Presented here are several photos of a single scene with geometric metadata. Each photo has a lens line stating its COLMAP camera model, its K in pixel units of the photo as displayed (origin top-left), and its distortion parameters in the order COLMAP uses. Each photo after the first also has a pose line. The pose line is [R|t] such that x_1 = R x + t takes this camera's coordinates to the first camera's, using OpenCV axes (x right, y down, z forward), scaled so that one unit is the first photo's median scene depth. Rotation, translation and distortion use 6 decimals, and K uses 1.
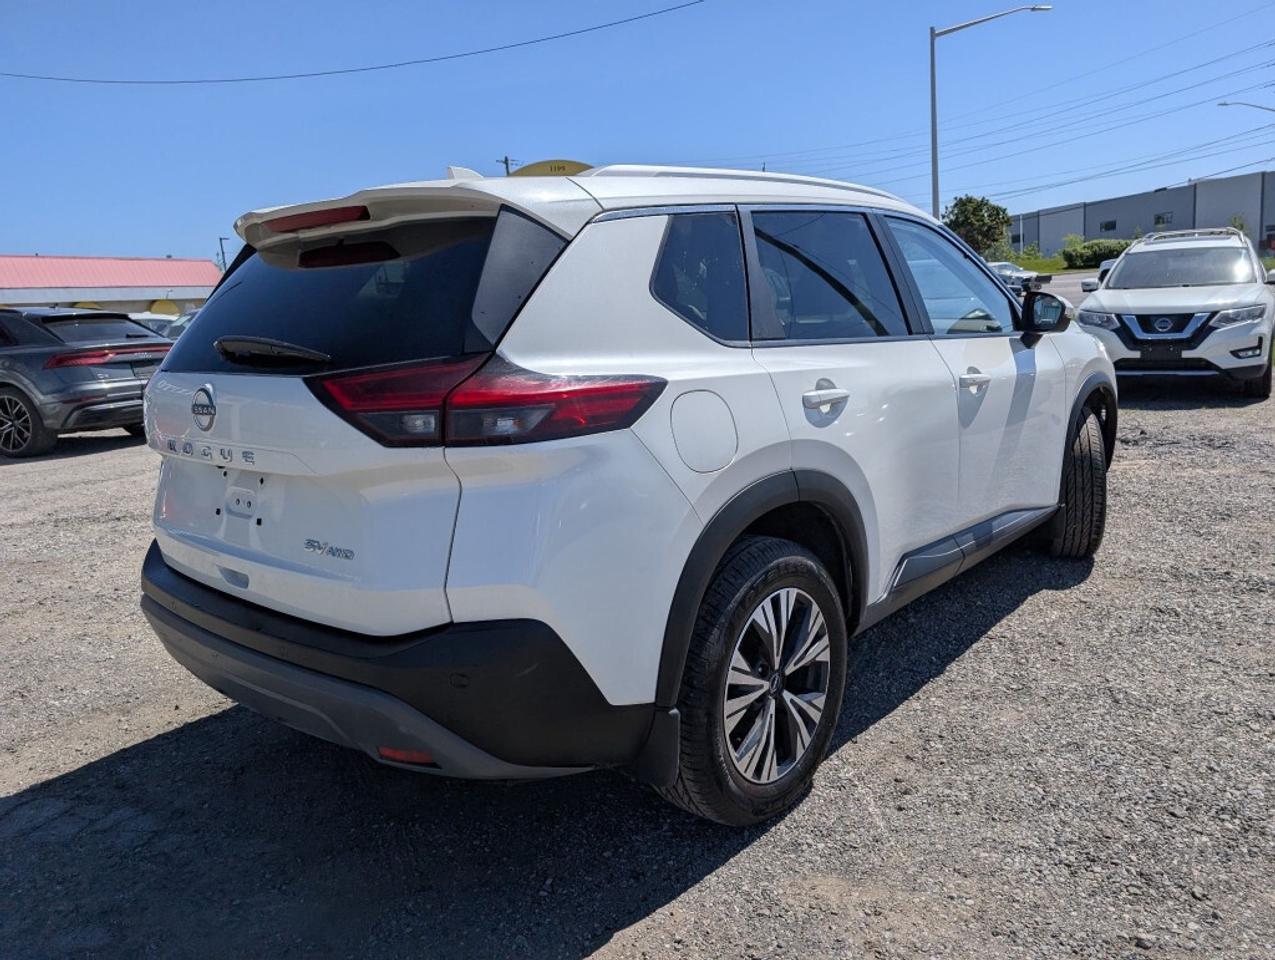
lens RADIAL K [[919.1, 0, 667.5], [0, 919.1, 481.7], [0, 0, 1]] dist [0.004204, 0.000212]
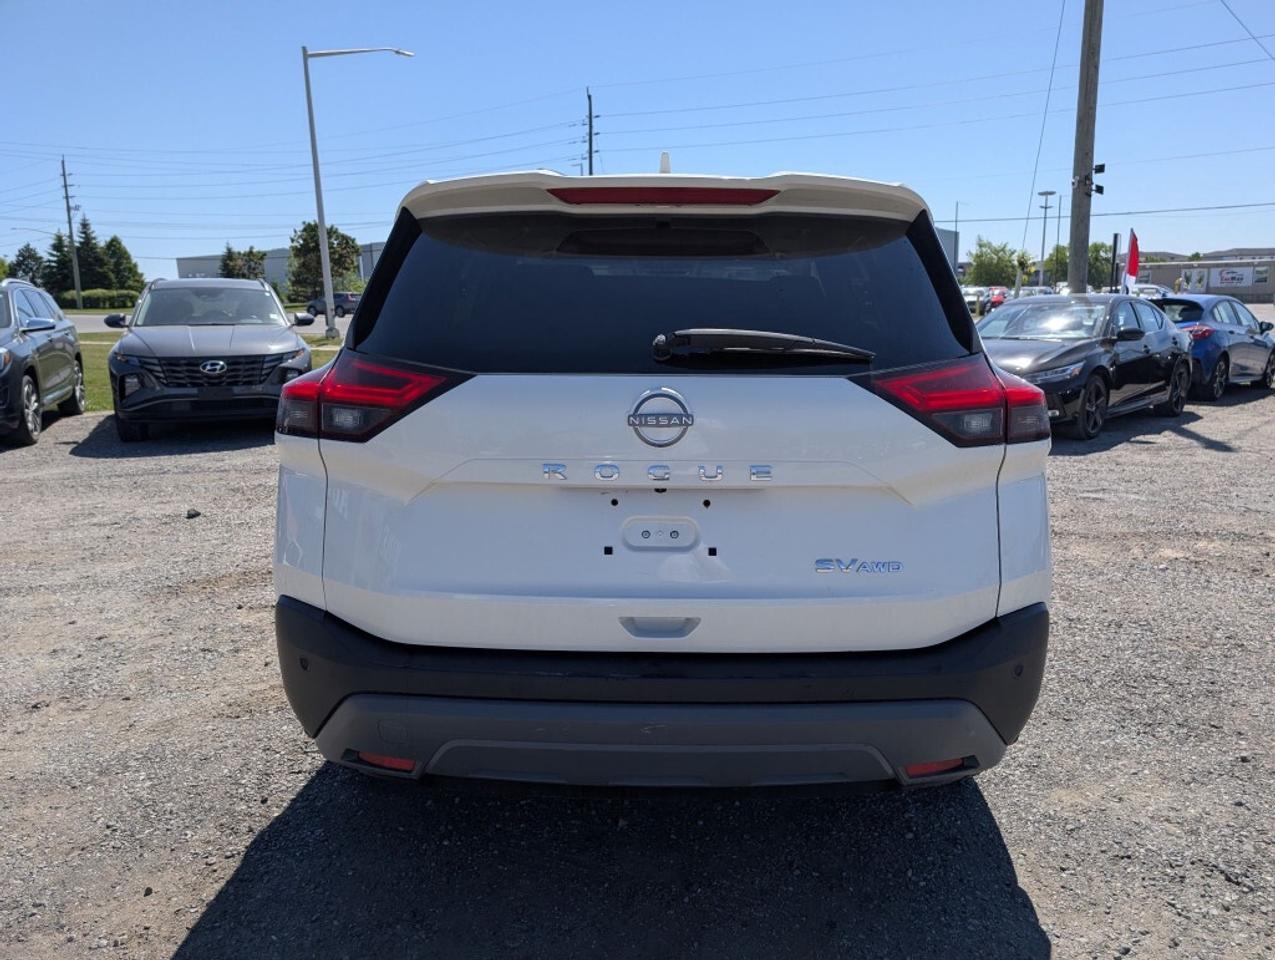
lens RADIAL K [[919.1, 0, 667.5], [0, 919.1, 481.7], [0, 0, 1]] dist [0.004204, 0.000212]
pose [[0.772921, -0.065011, 0.631164, -0.975976], [0.083624, 0.996497, 0.000236, -0.023309], [-0.628968, 0.052598, 0.775650, 0.363749]]
